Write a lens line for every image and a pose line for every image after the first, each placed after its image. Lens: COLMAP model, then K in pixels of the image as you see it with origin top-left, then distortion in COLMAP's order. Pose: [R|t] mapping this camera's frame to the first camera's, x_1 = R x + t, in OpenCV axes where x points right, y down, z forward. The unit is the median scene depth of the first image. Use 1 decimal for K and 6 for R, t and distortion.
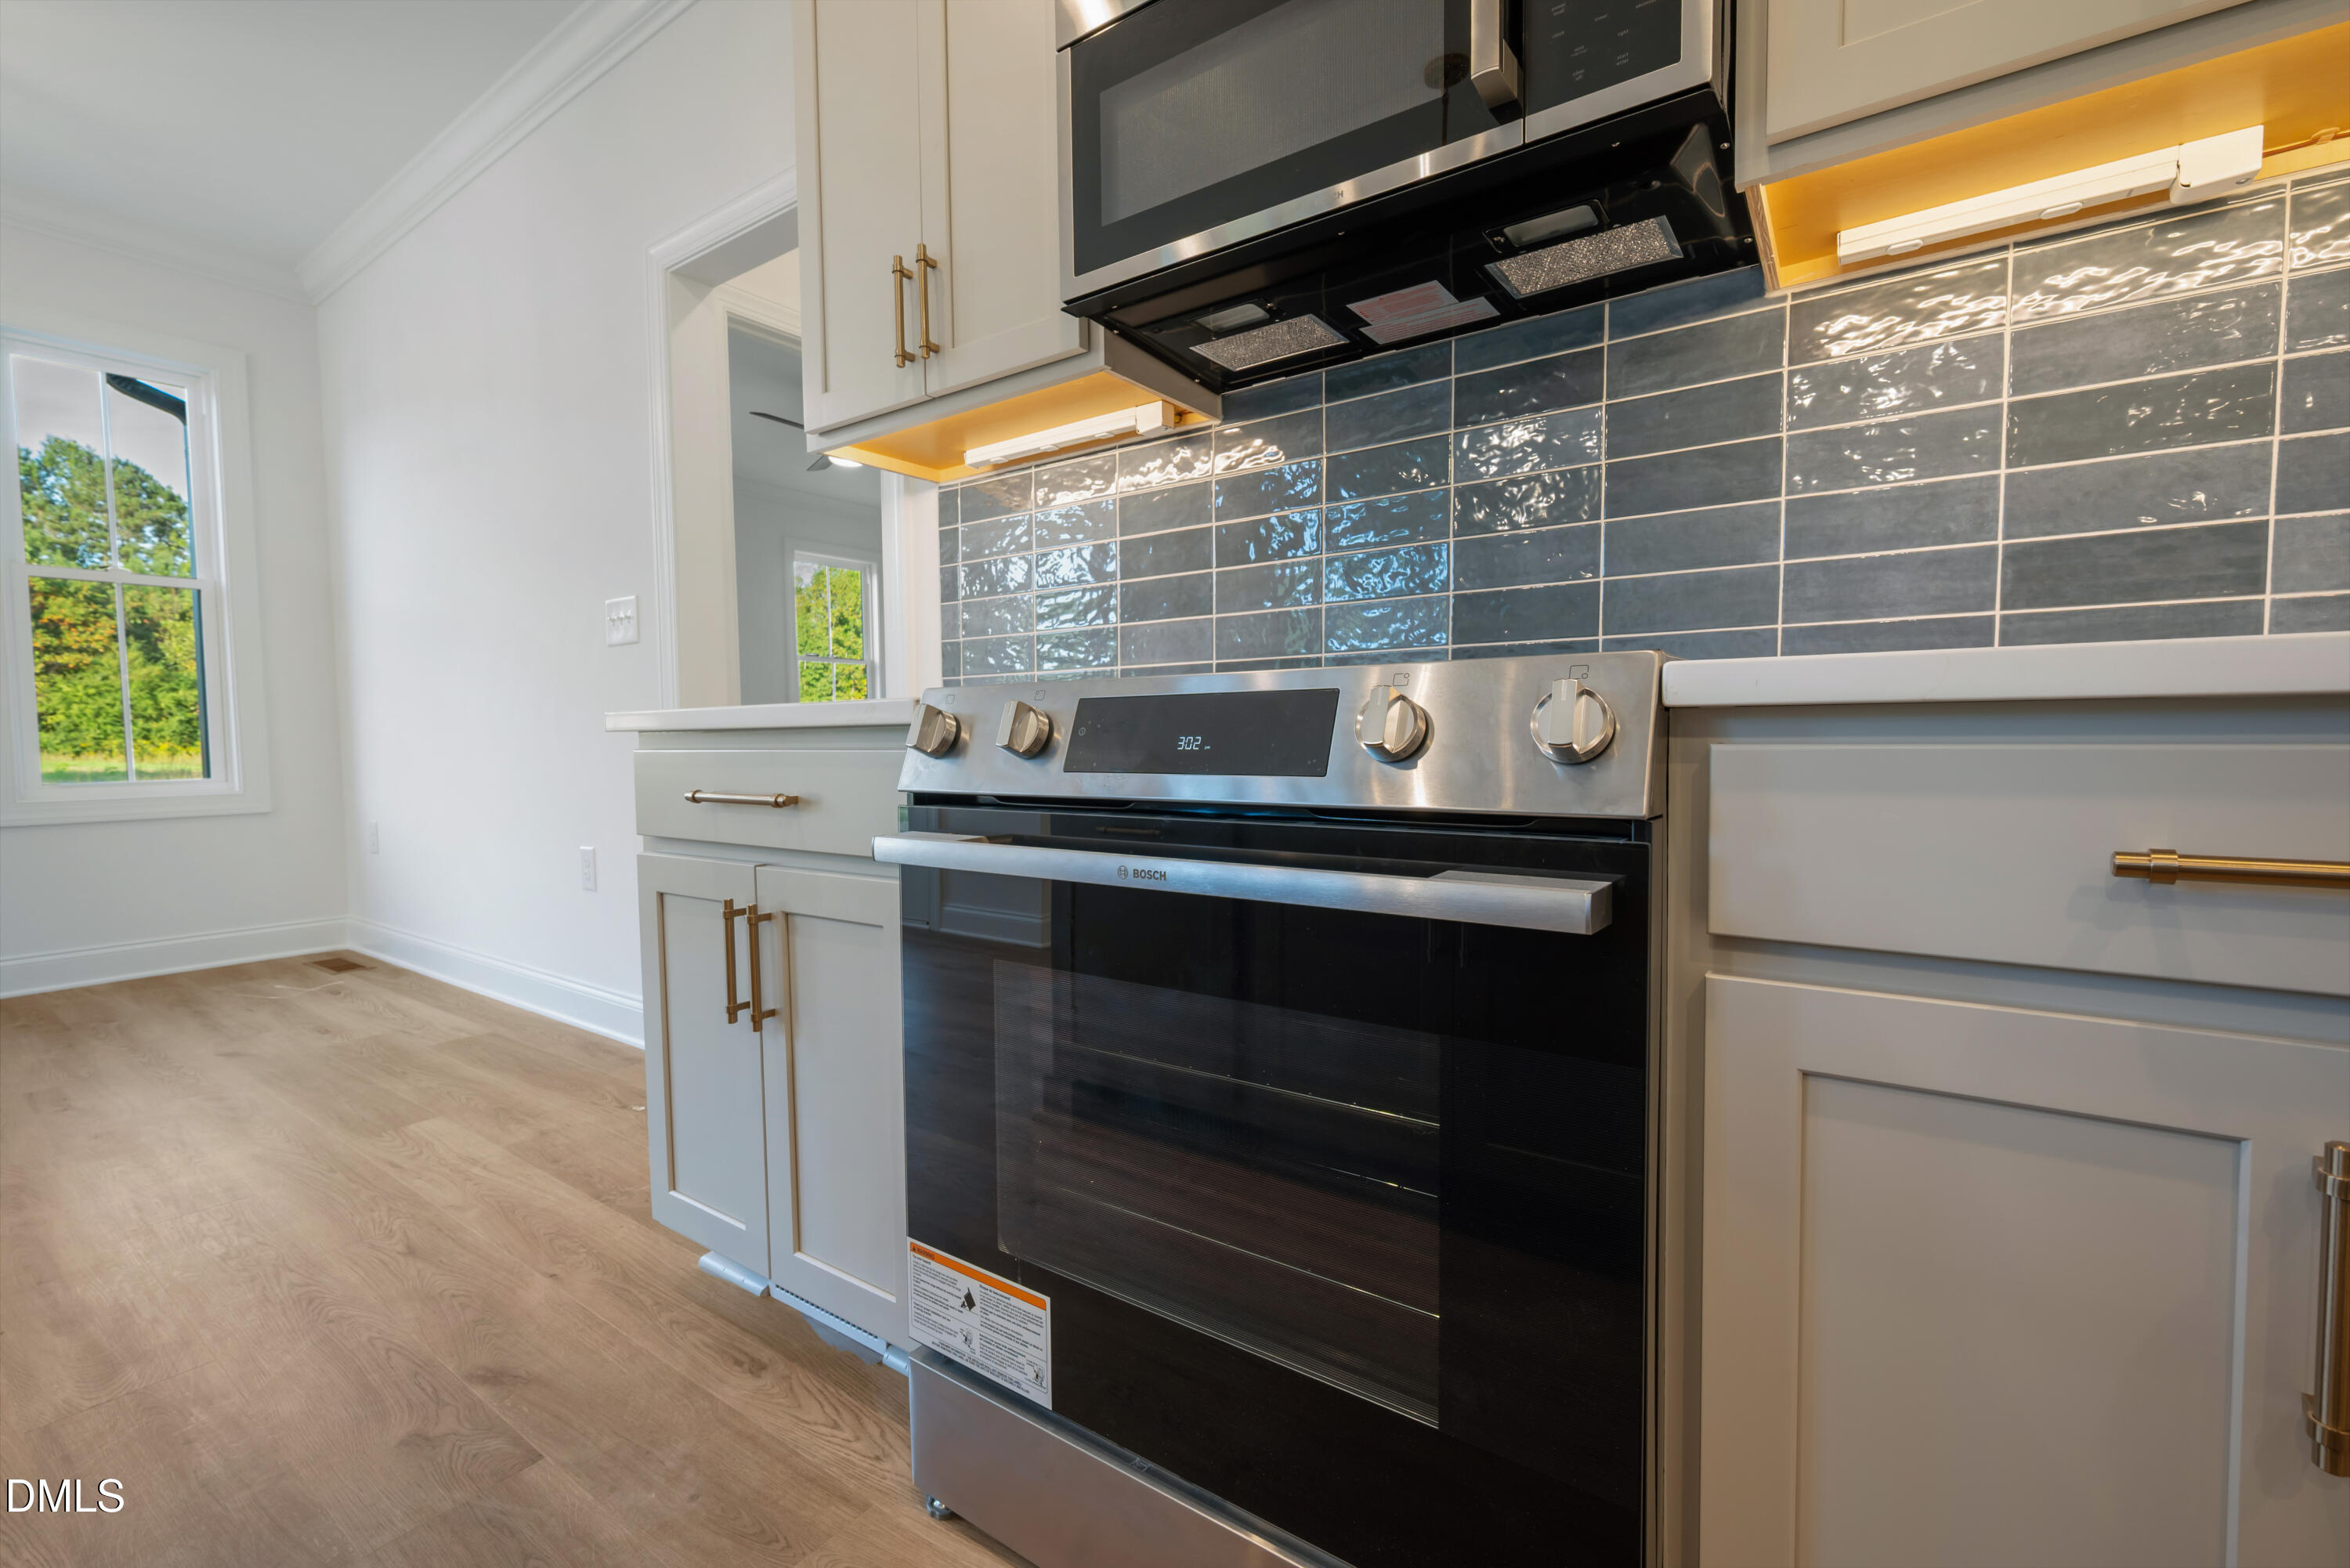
lens RADIAL K [[987.4, 0, 1183.8], [0, 987.4, 787.8], [0, 0, 1]] dist [-0.001864, -0.000488]
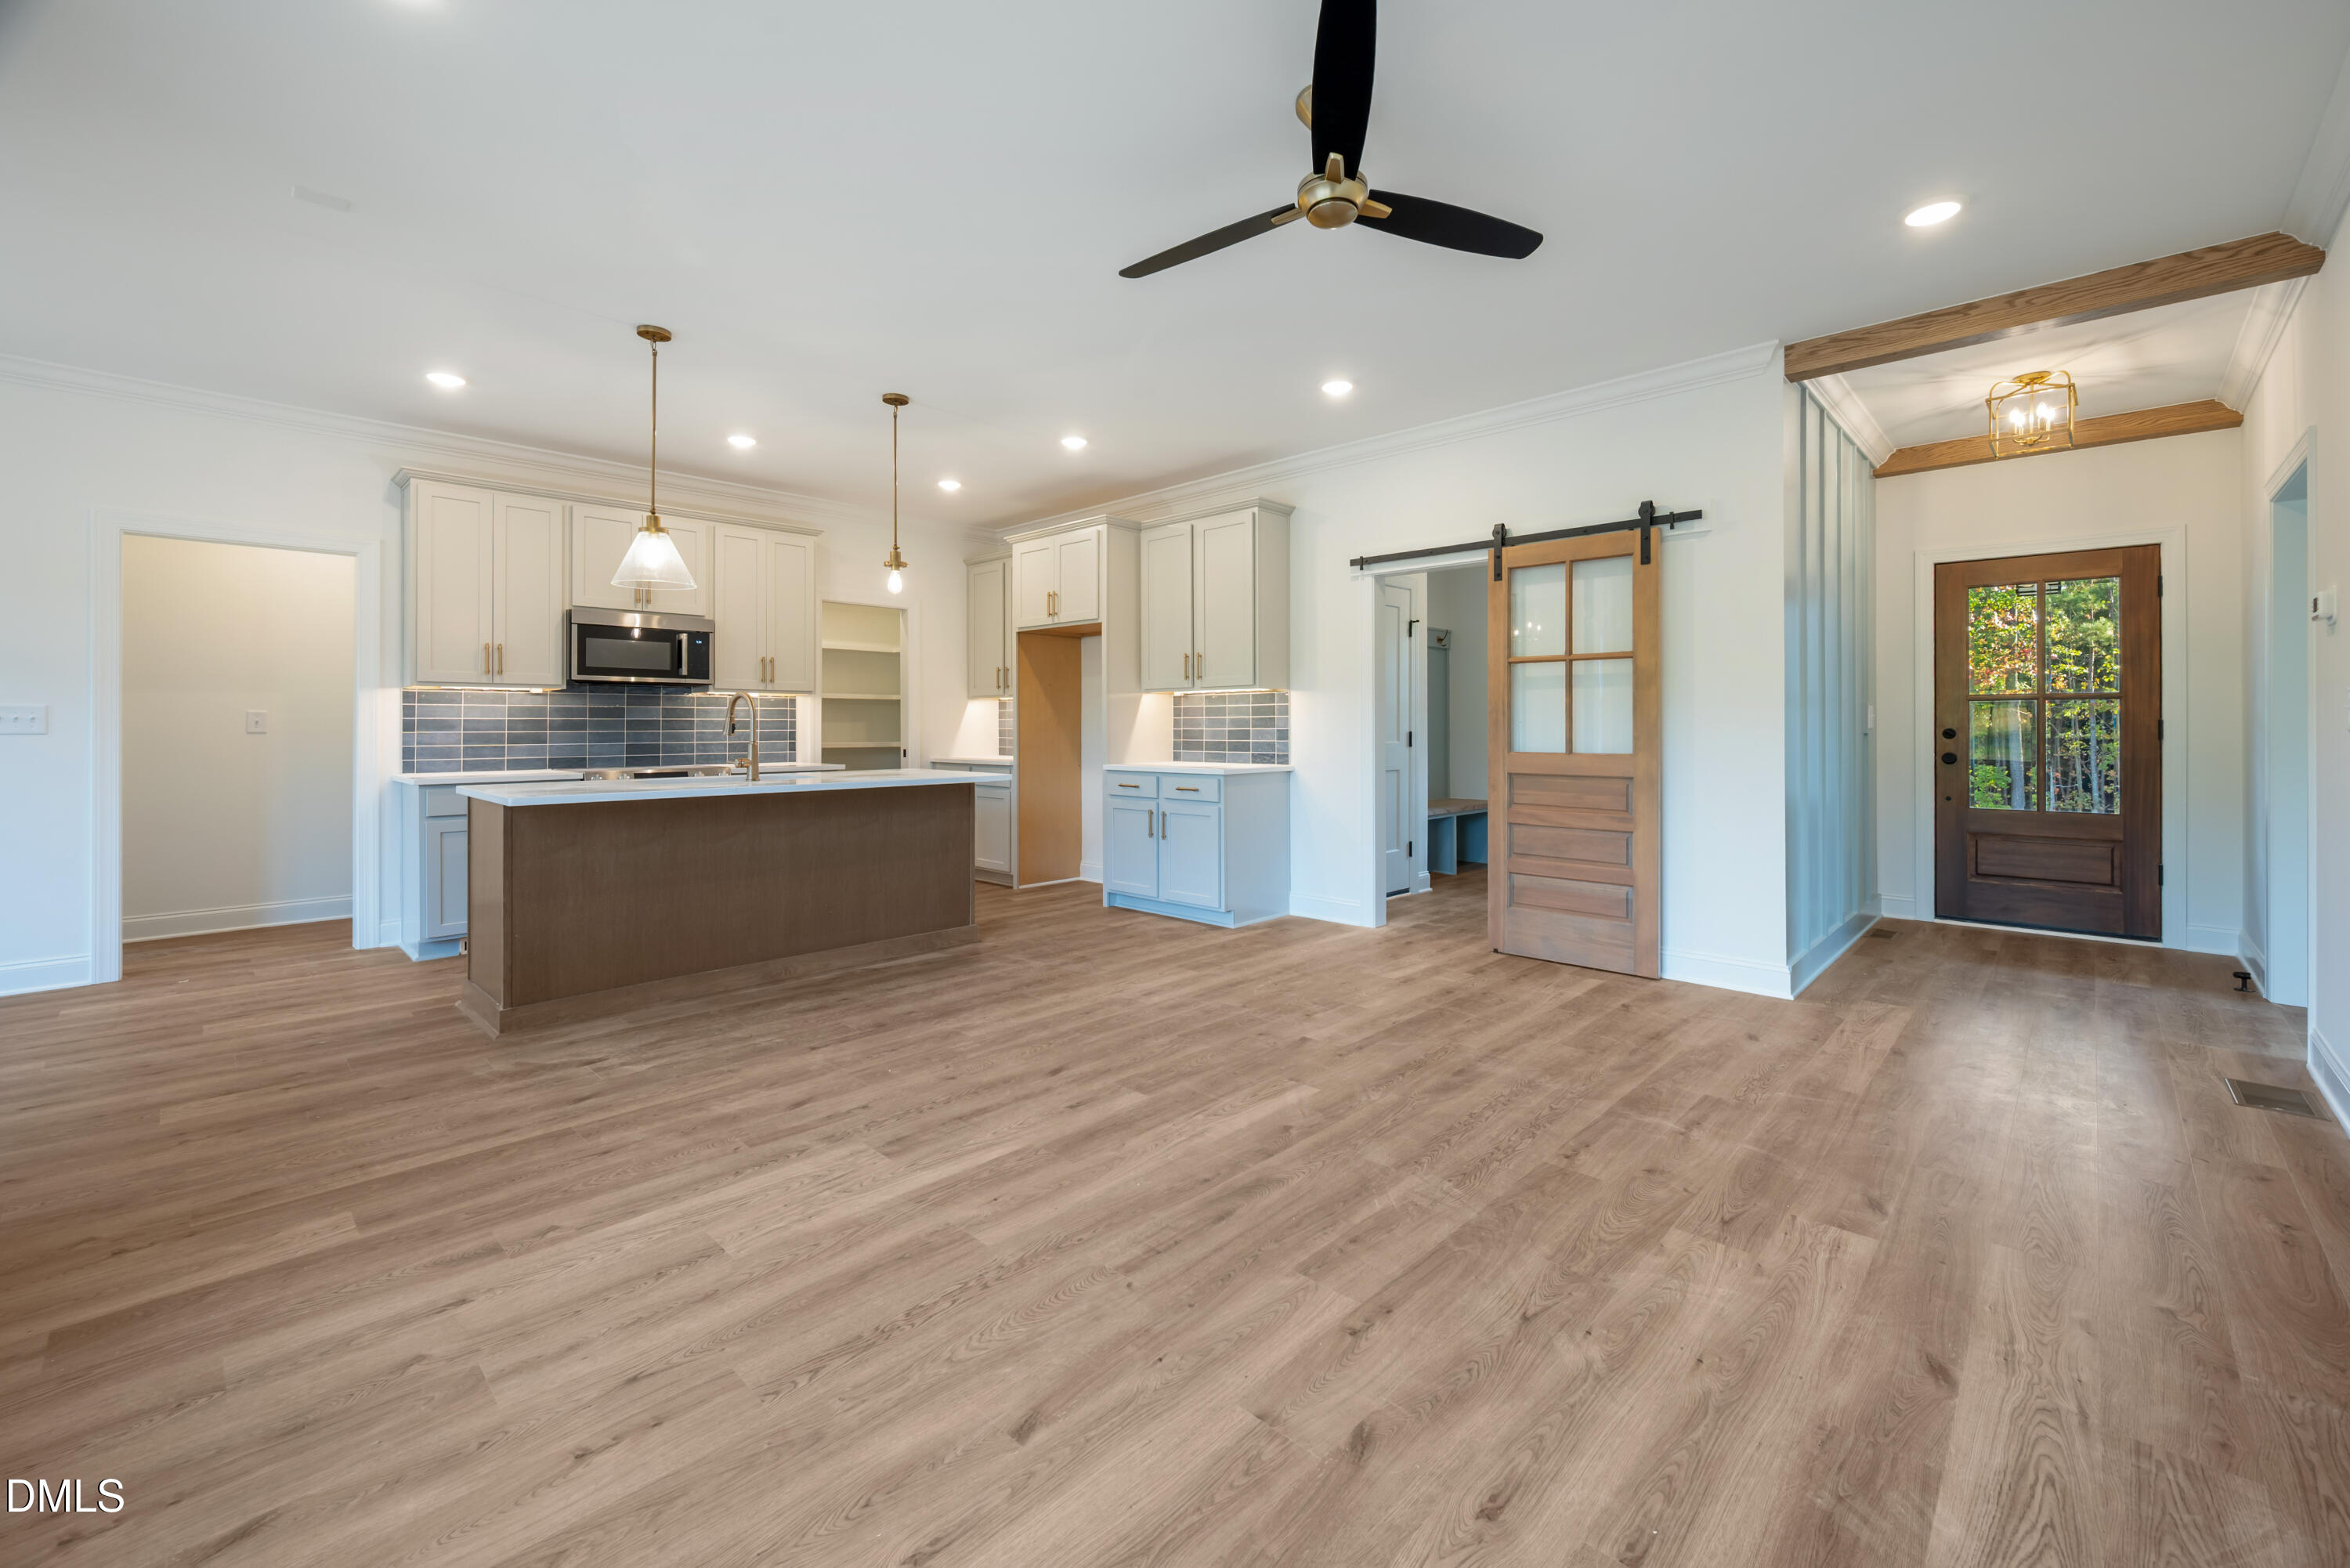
lens RADIAL K [[950.6, 0, 1210.8], [0, 950.6, 723.5], [0, 0, 1]] dist [-0.003515, 0.000314]
pose [[0.140883, 0.012833, 0.989943, -3.016978], [0.054872, 0.998278, -0.020750, -0.047973], [-0.988504, 0.057244, 0.139936, -1.841118]]
